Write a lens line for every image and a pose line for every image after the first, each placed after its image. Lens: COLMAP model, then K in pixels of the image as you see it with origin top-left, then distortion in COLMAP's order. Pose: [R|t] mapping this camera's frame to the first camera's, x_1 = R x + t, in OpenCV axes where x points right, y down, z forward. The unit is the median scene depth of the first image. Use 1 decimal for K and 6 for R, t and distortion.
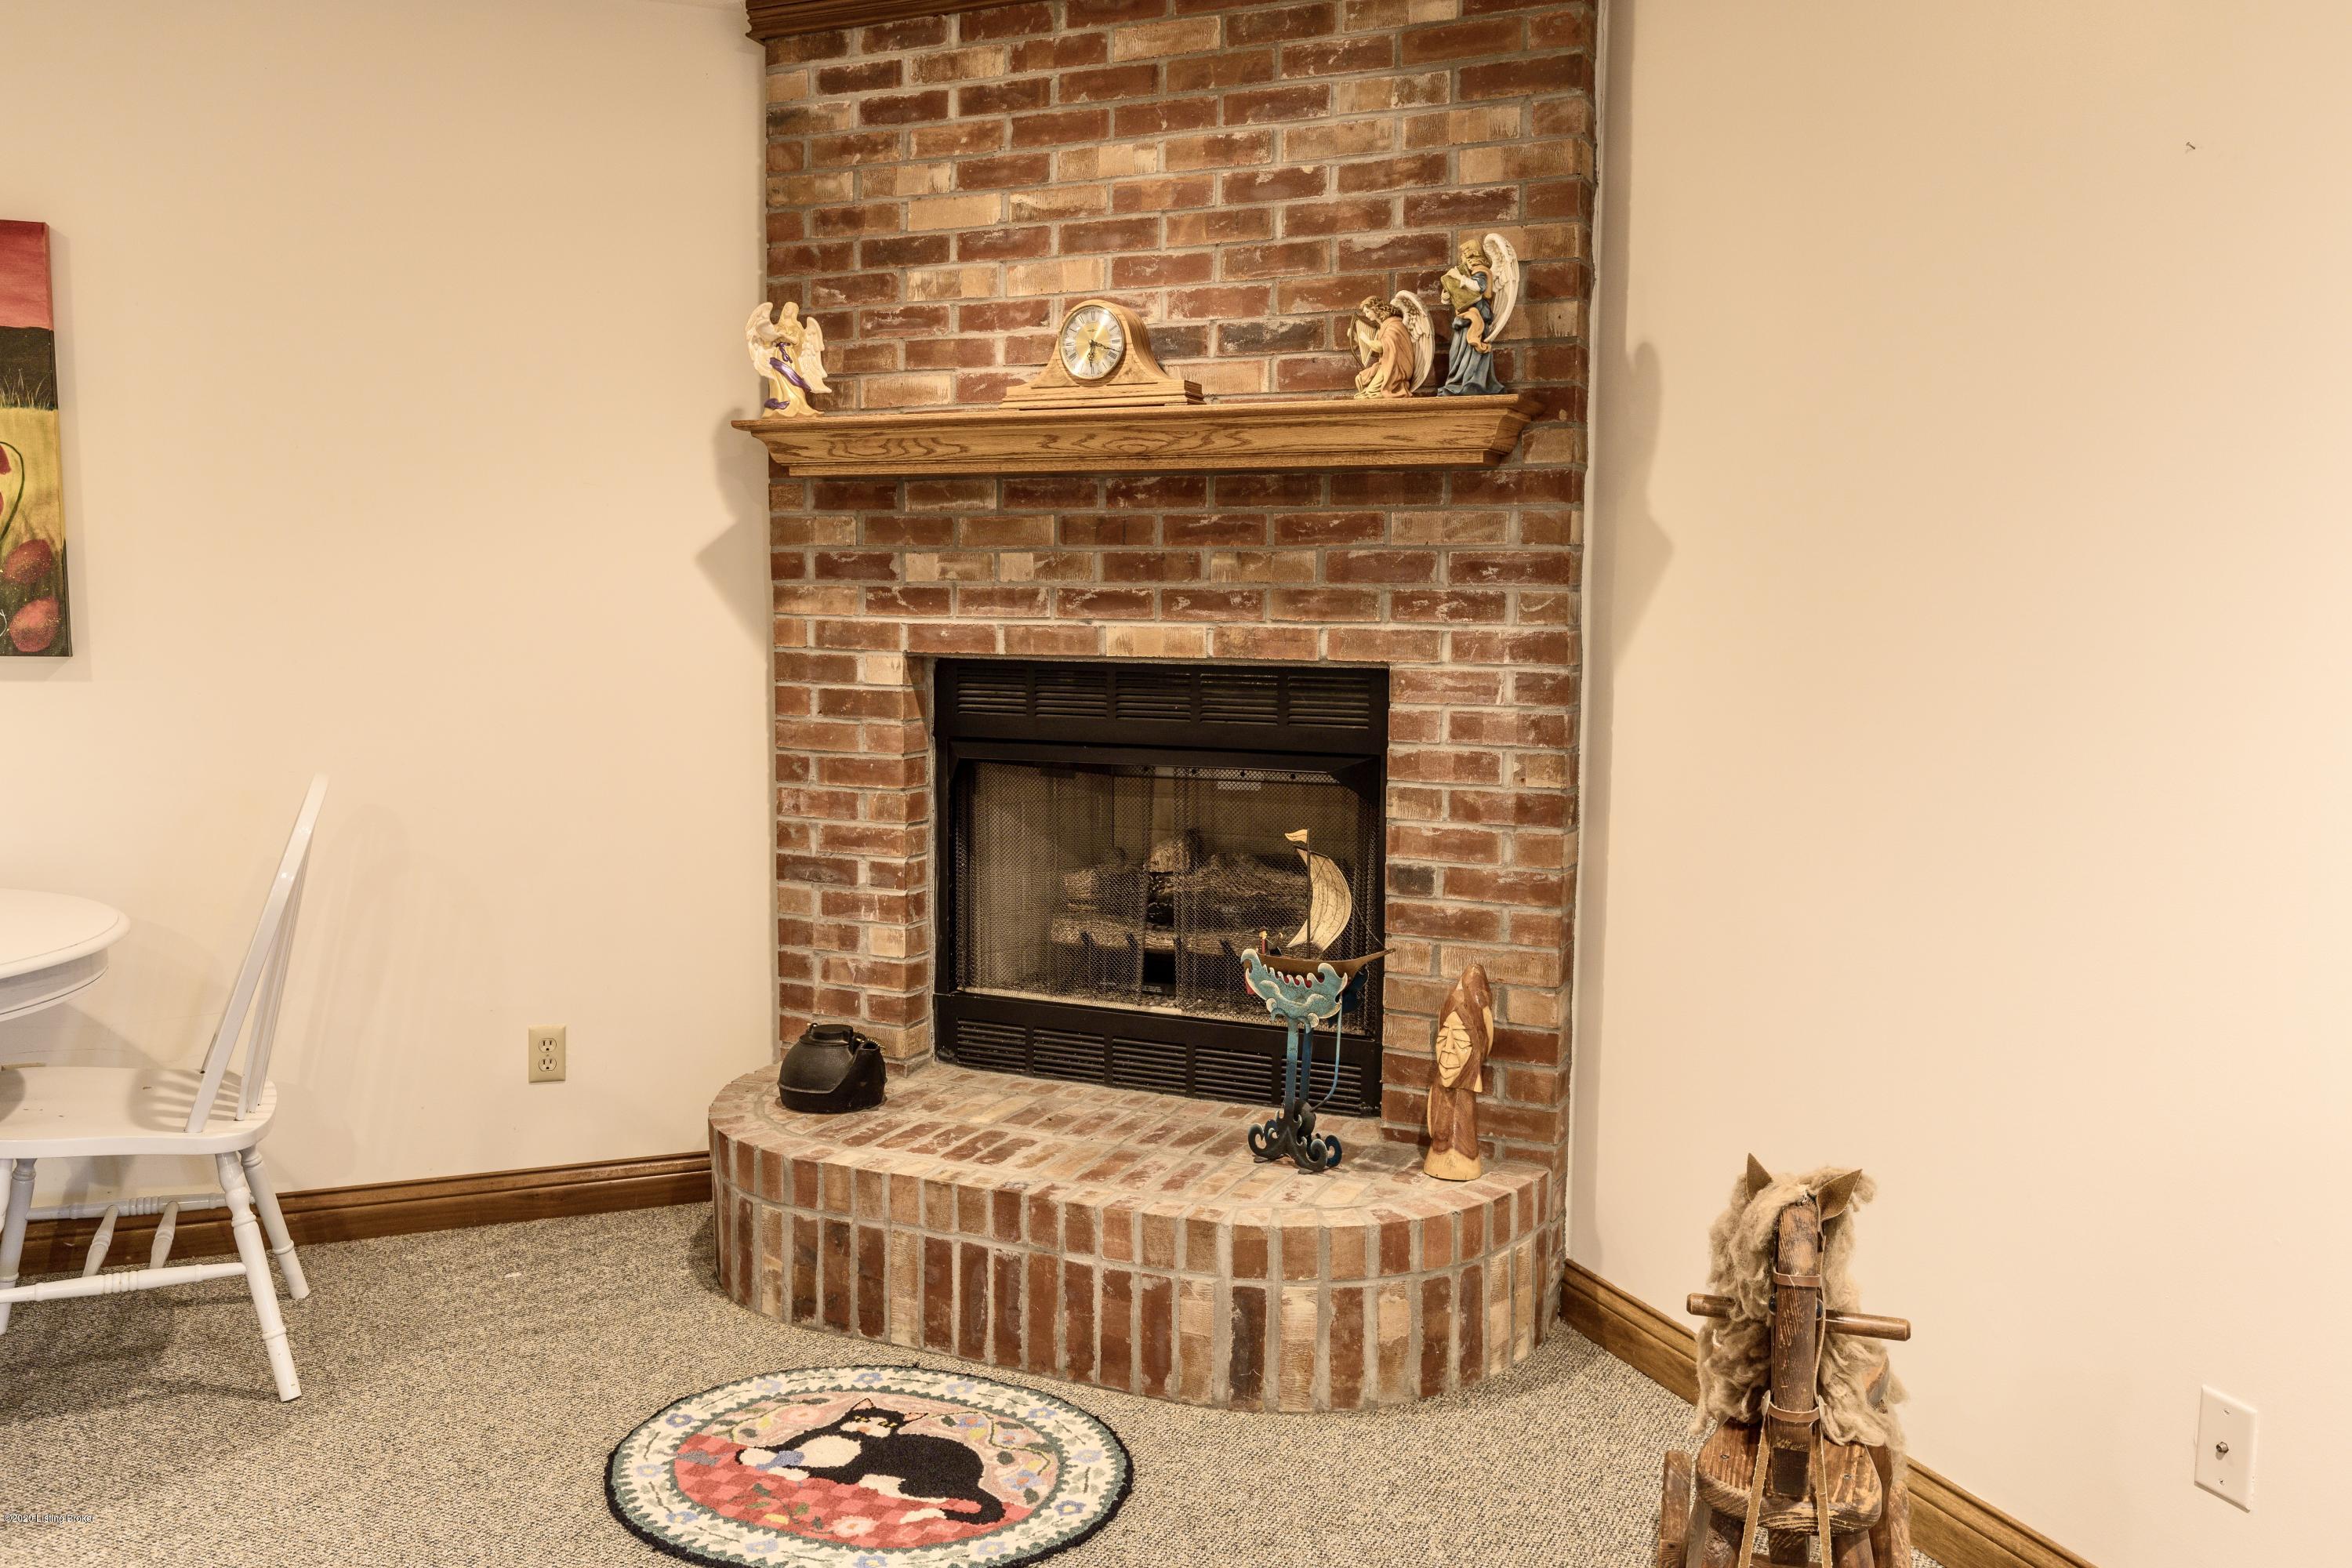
lens RADIAL K [[1925.7, 0, 1176.0], [0, 1925.7, 784.0], [0, 0, 1]] dist [-0.000192, 0.004167]
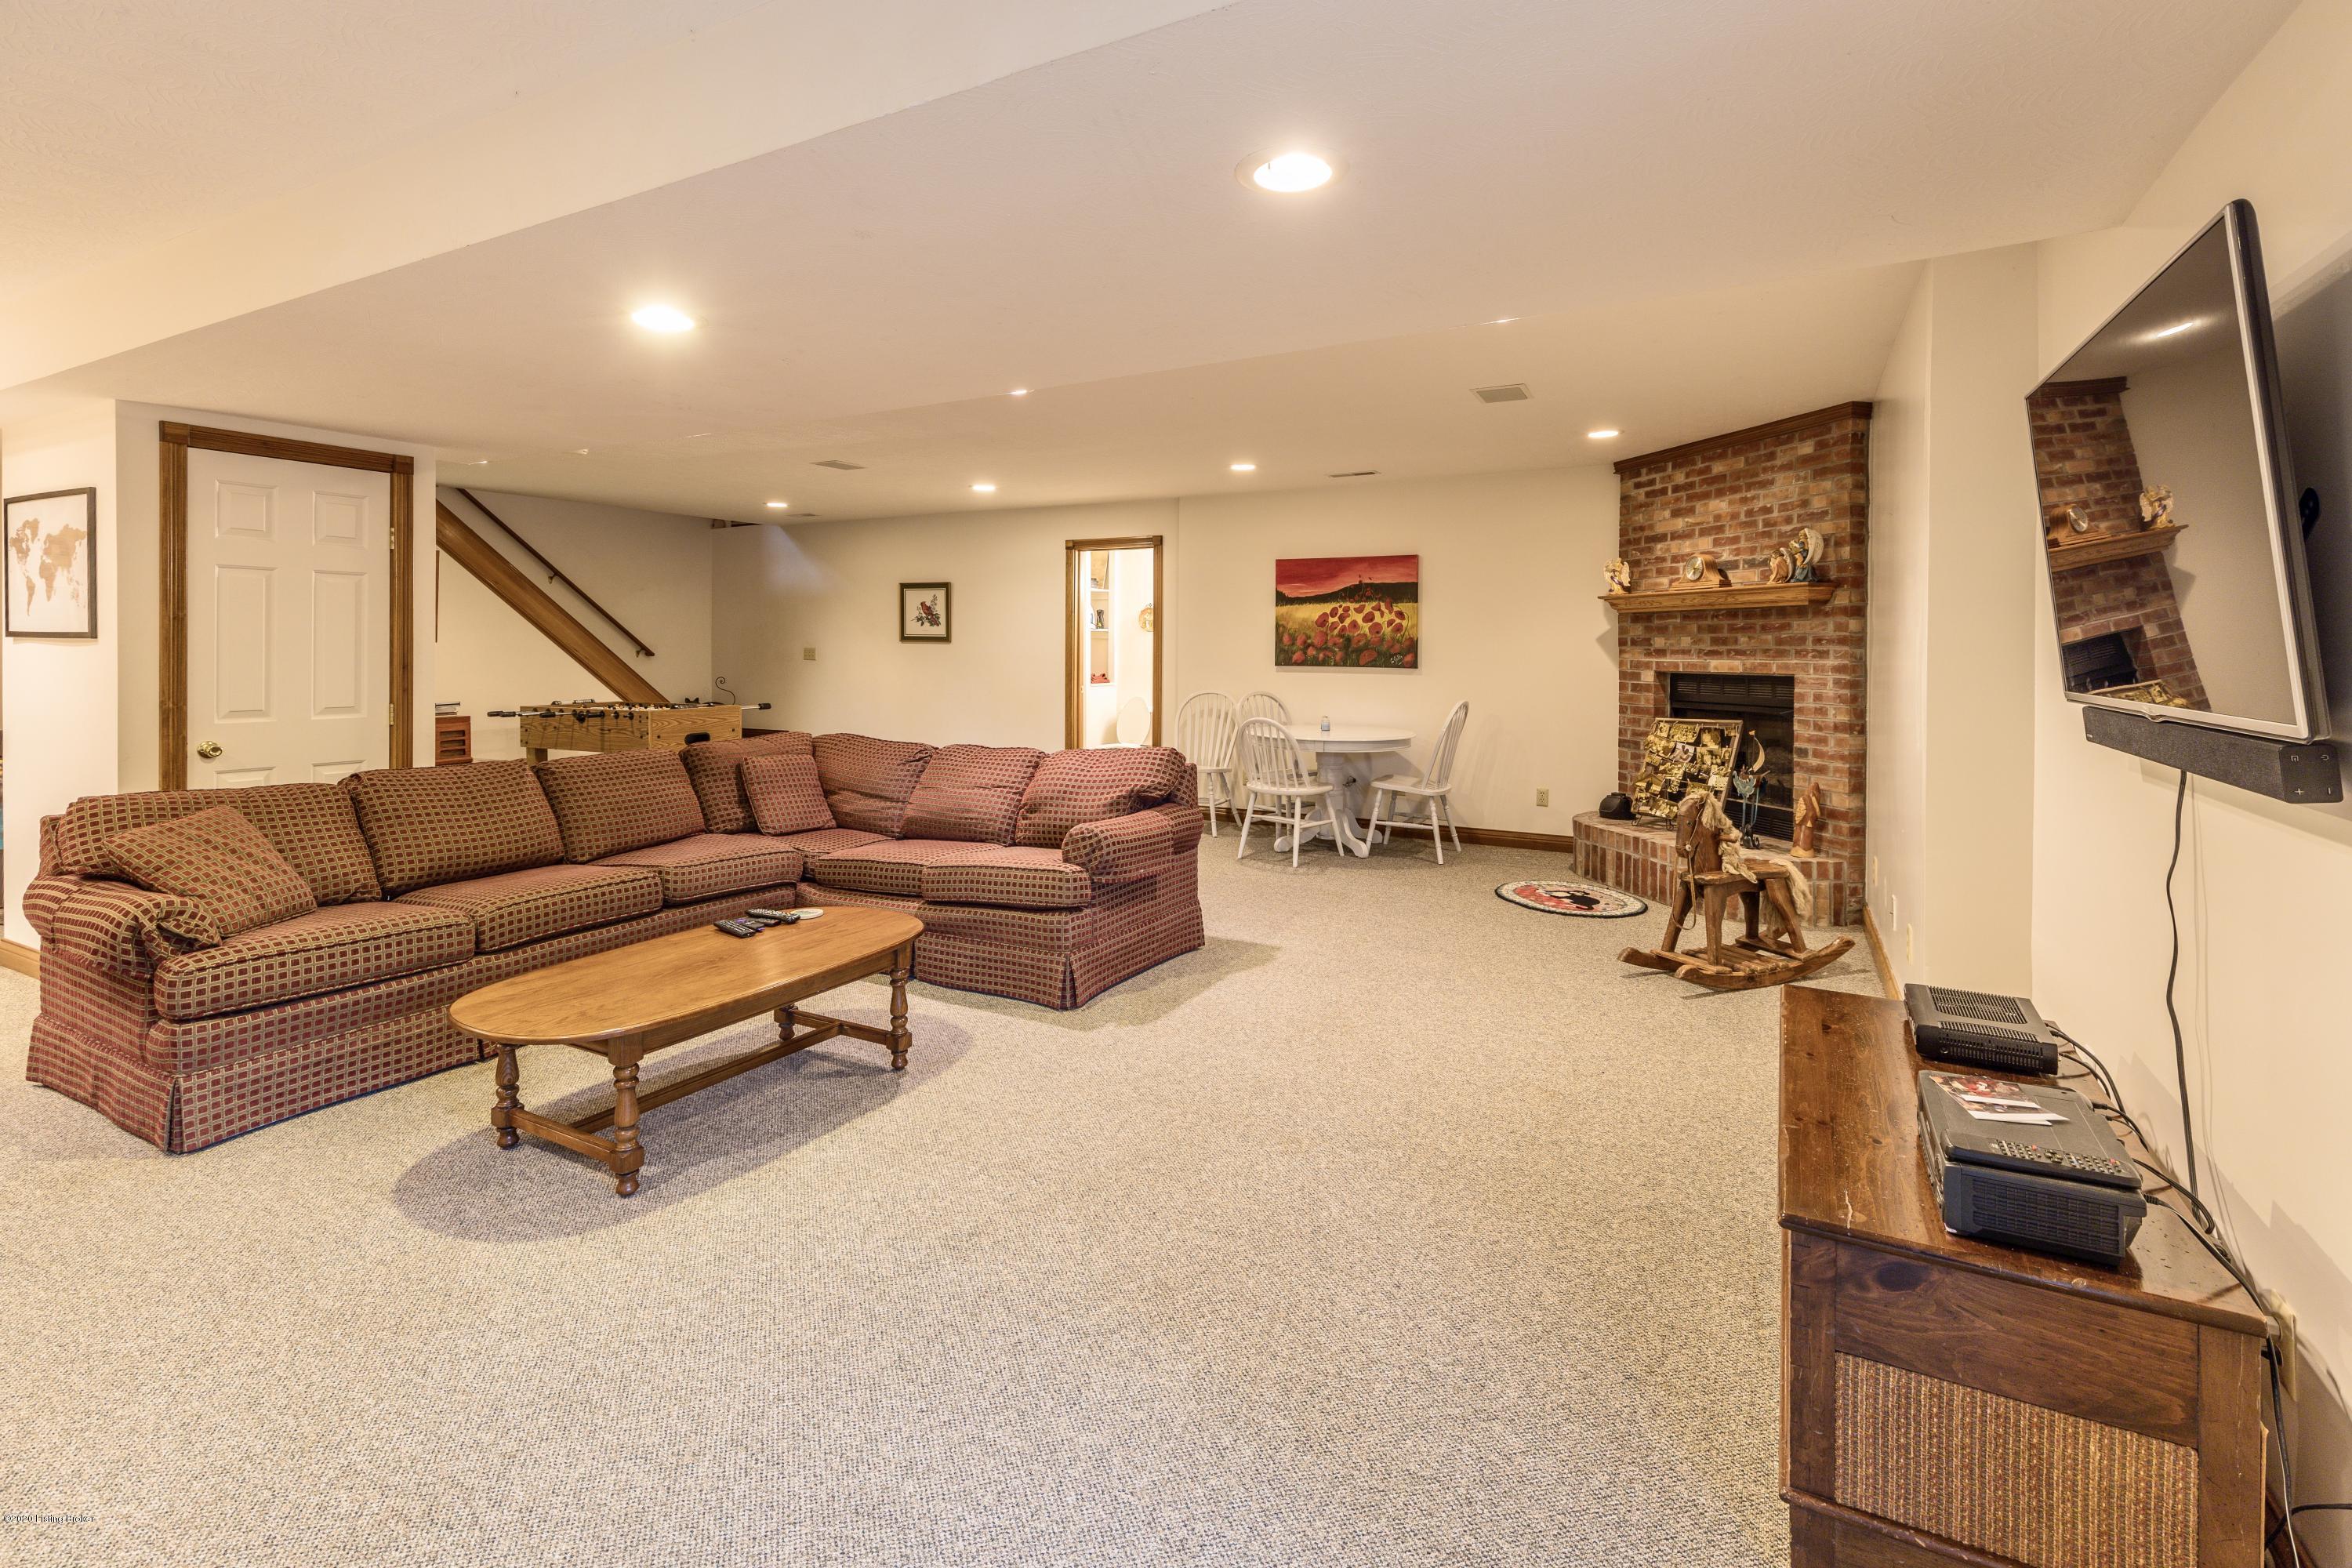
lens RADIAL K [[1102.7, 0, 1176.0], [0, 1102.7, 784.0], [0, 0, 1]] dist [-0.000920, -0.000046]
pose [[0.648184, 0.087009, -0.756497, 0.753460], [-0.073704, 0.995955, 0.051399, 0.080778], [0.757909, 0.022441, 0.651975, -0.738207]]
